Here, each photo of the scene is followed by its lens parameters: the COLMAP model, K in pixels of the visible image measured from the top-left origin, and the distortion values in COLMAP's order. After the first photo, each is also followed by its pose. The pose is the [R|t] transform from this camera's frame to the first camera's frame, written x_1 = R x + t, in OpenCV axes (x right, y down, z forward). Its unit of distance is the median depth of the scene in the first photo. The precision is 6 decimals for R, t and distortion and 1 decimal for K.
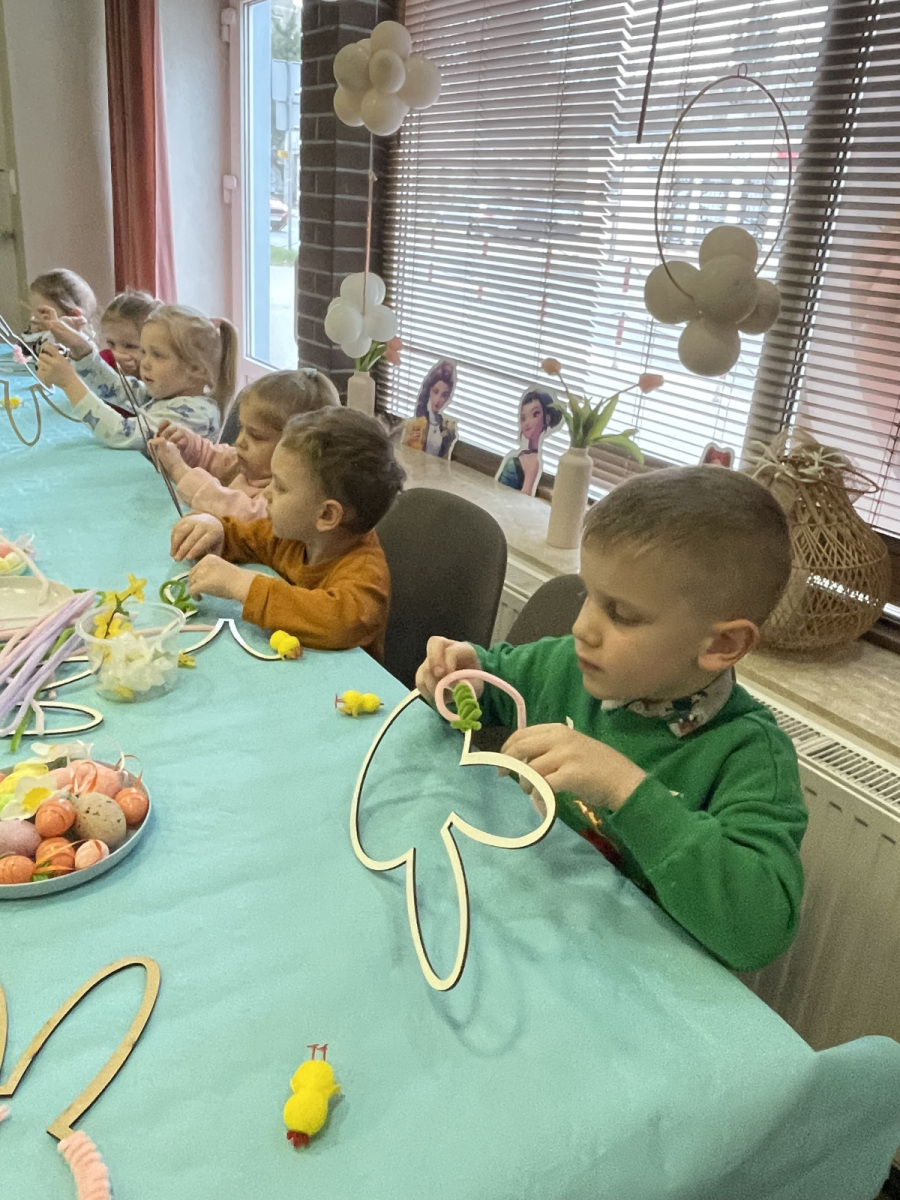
lens RADIAL K [[912.3, 0, 428.1], [0, 912.3, 566.6], [0, 0, 1]] dist [0.072464, -0.088808]
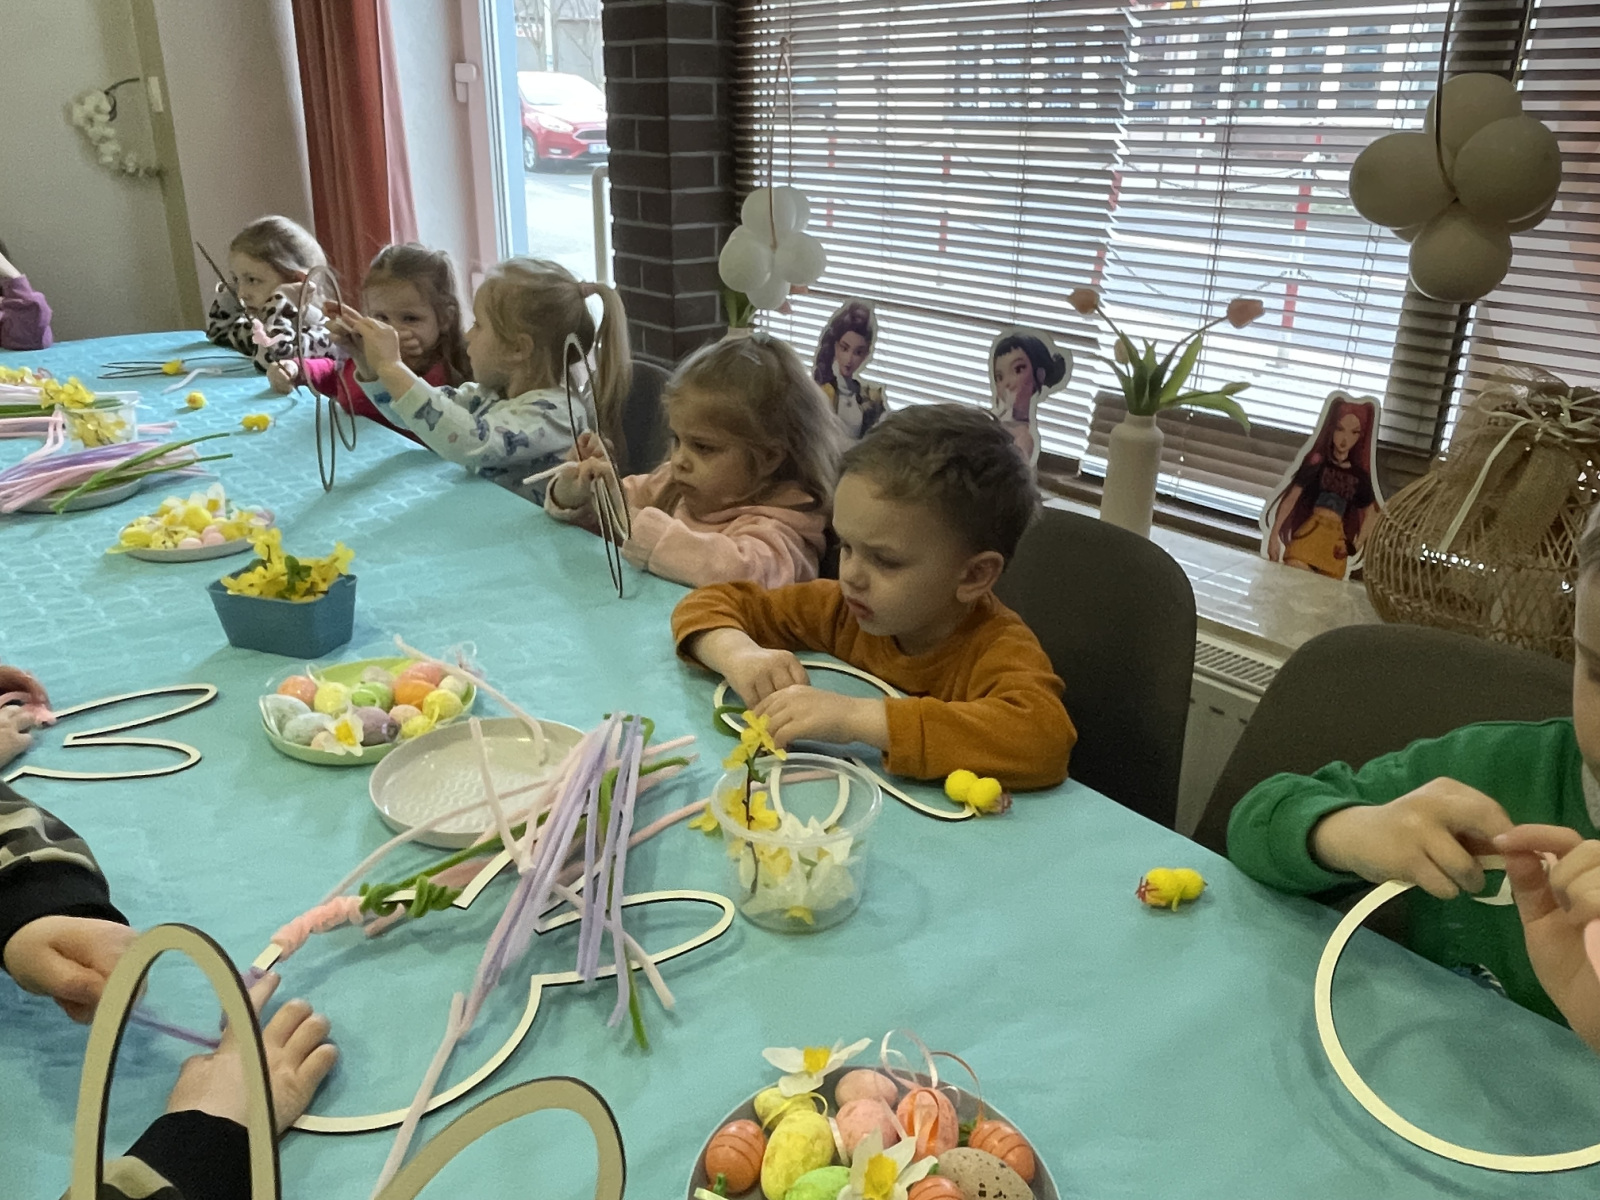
lens RADIAL K [[1216.4, 0, 745.3], [0, 1216.4, 571.8], [0, 0, 1]] dist [0.072464, -0.088808]
pose [[0.993225, -0.097123, 0.063805, -0.161698], [0.096893, 0.995272, 0.006694, -0.038968], [-0.064153, -0.000466, 0.997940, 0.084887]]
